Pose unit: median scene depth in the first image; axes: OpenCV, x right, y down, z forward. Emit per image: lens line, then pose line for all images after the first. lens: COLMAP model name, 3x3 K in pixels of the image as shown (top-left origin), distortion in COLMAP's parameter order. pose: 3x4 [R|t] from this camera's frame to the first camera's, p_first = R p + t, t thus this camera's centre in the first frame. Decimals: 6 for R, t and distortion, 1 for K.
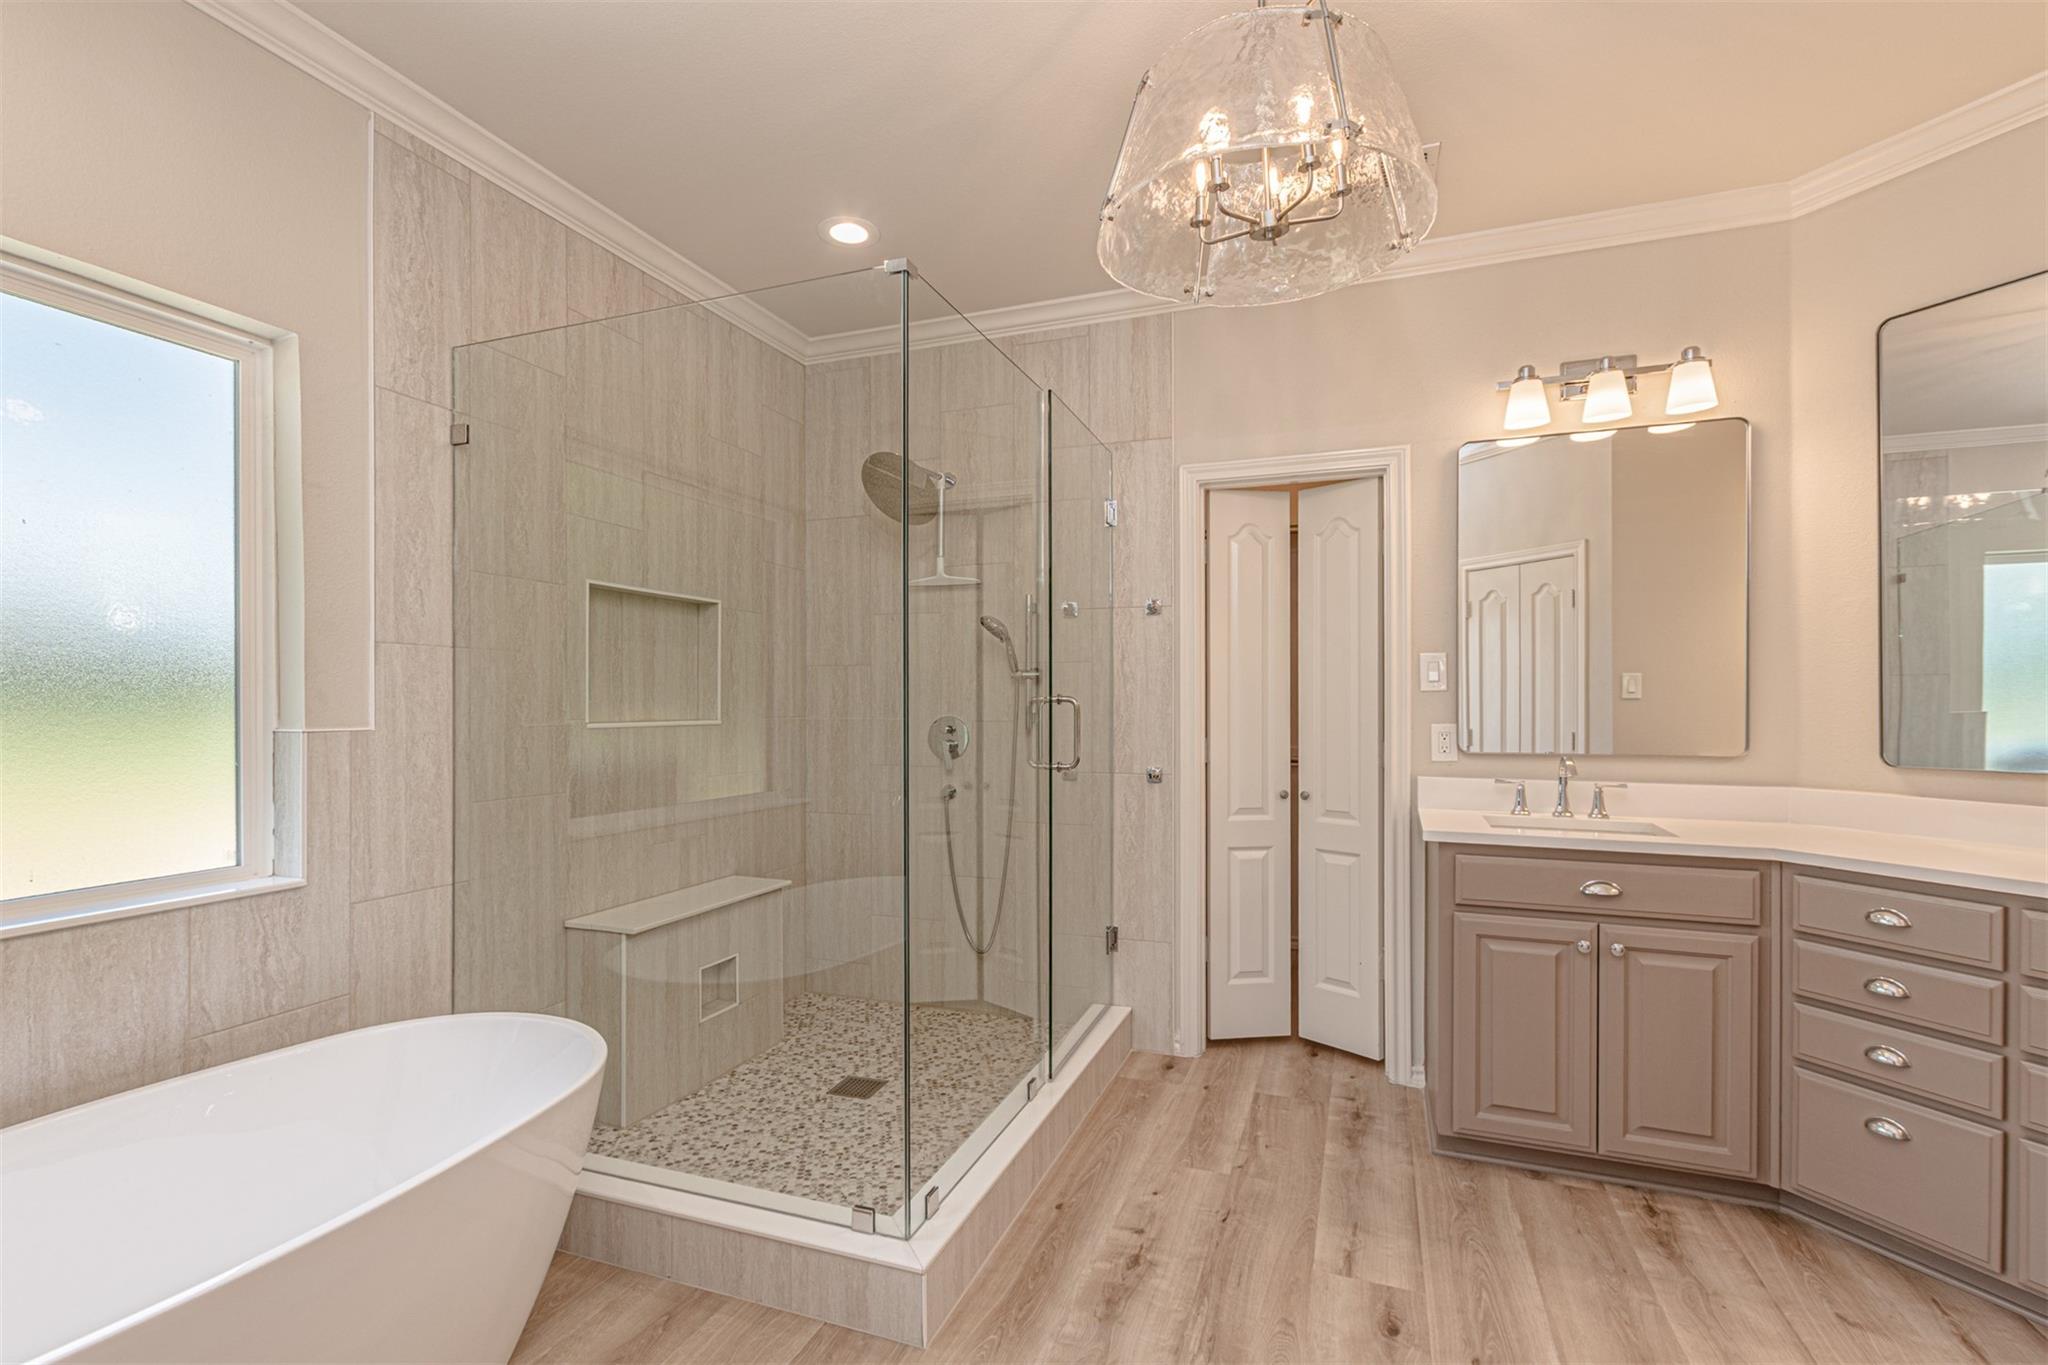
lens RADIAL K [[918.4, 0, 1018.9], [0, 918.4, 699.5], [0, 0, 1]] dist [0.005497, 0.000389]
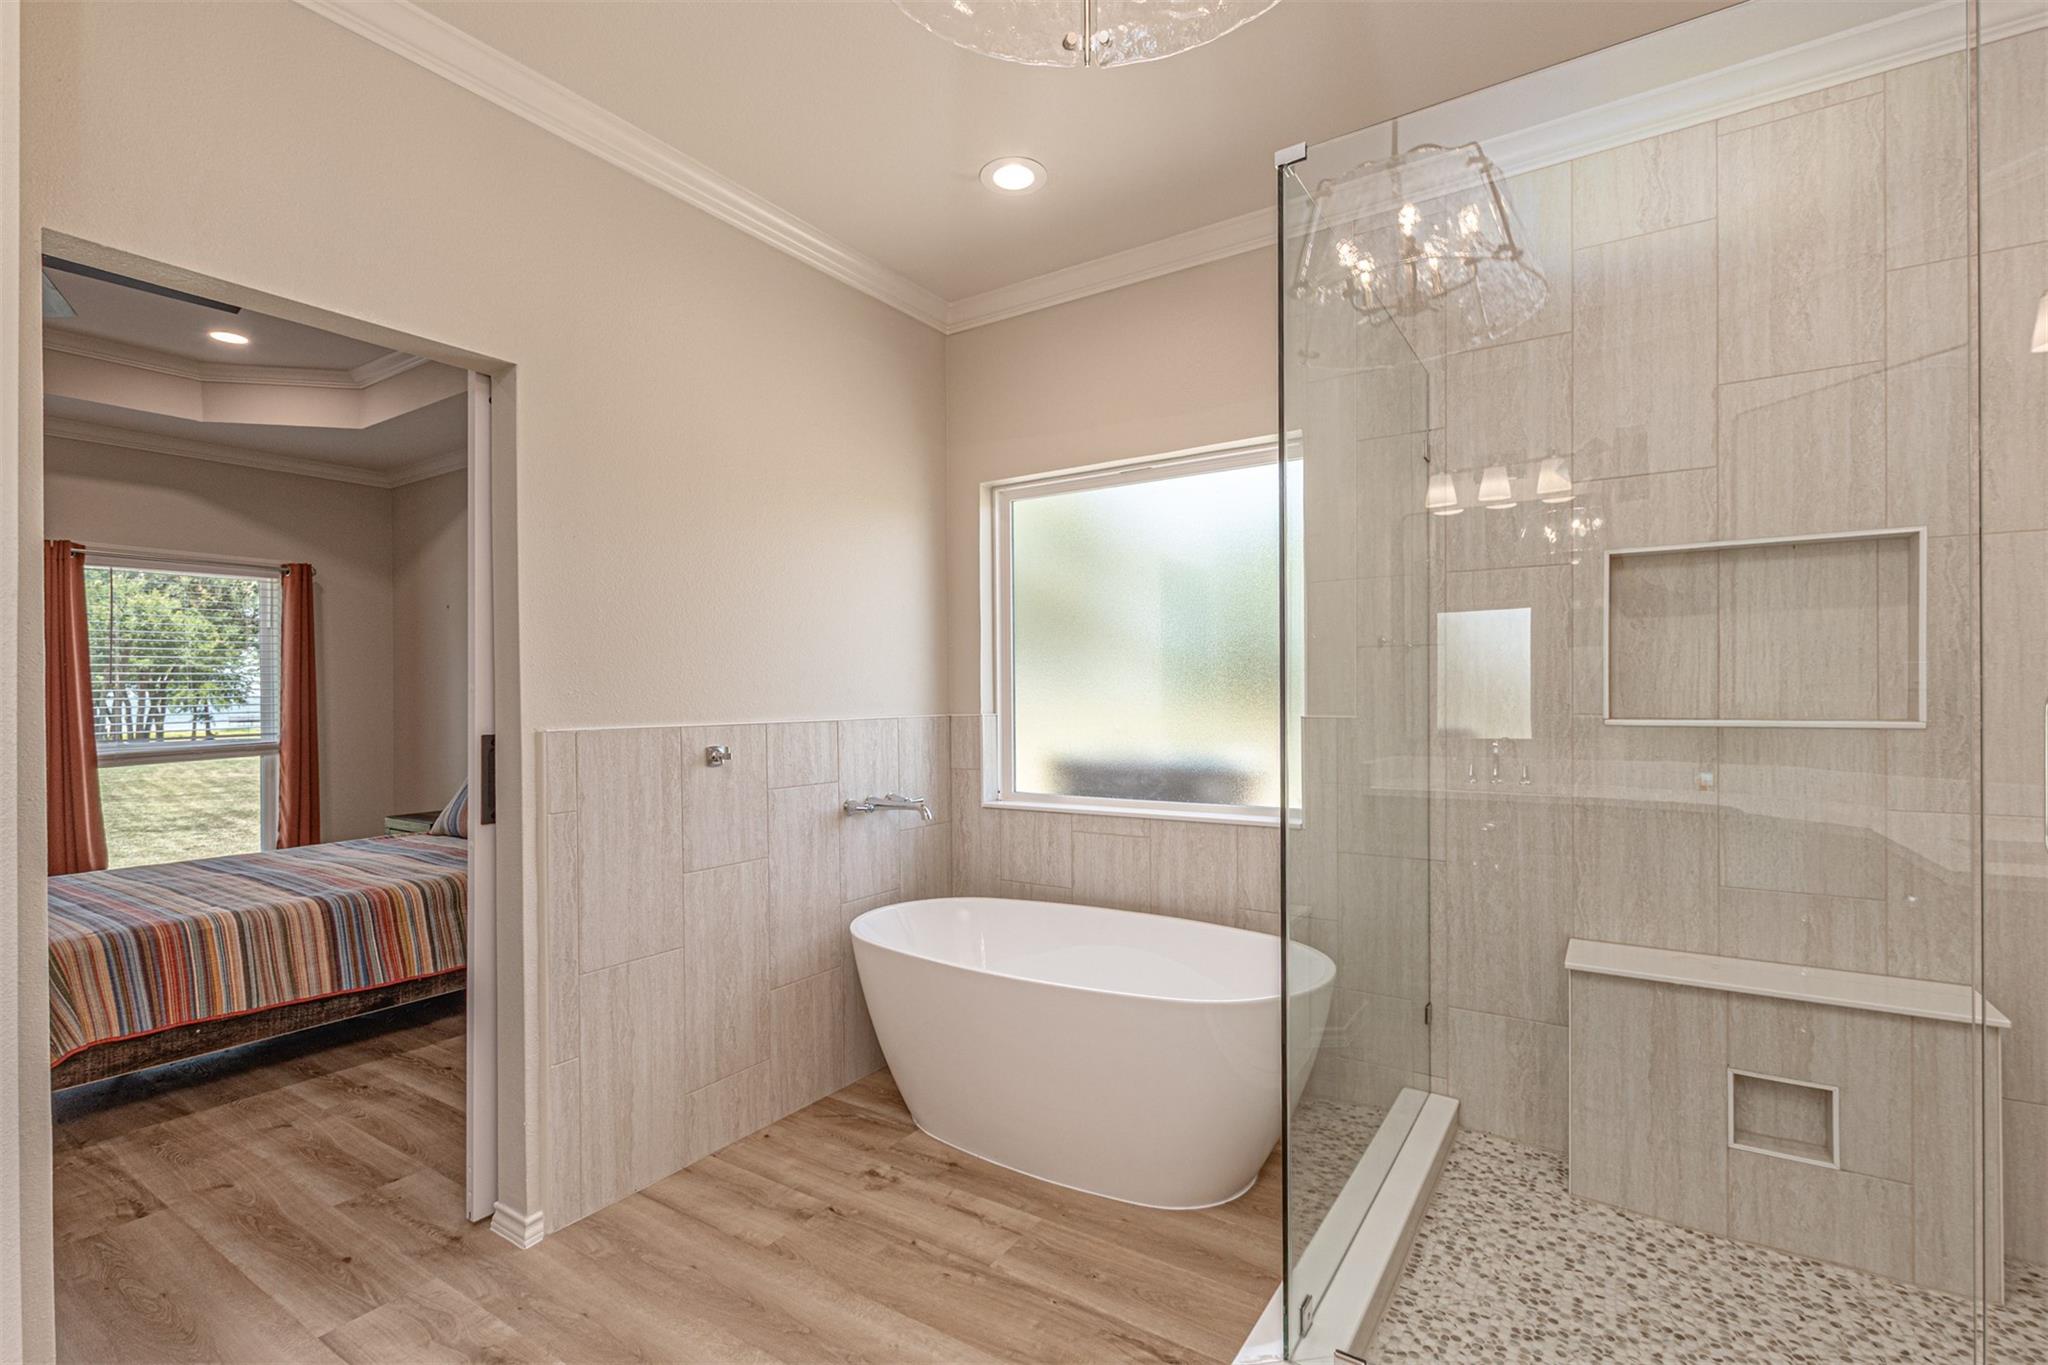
lens RADIAL K [[918.4, 0, 1020.0], [0, 918.4, 697.2], [0, 0, 1]] dist [0.005497, 0.000389]
pose [[-0.218427, -0.007881, -0.975821, 0.501161], [0.007695, 0.999922, -0.009798, 0.010657], [0.975823, -0.009649, -0.218350, 0.671220]]
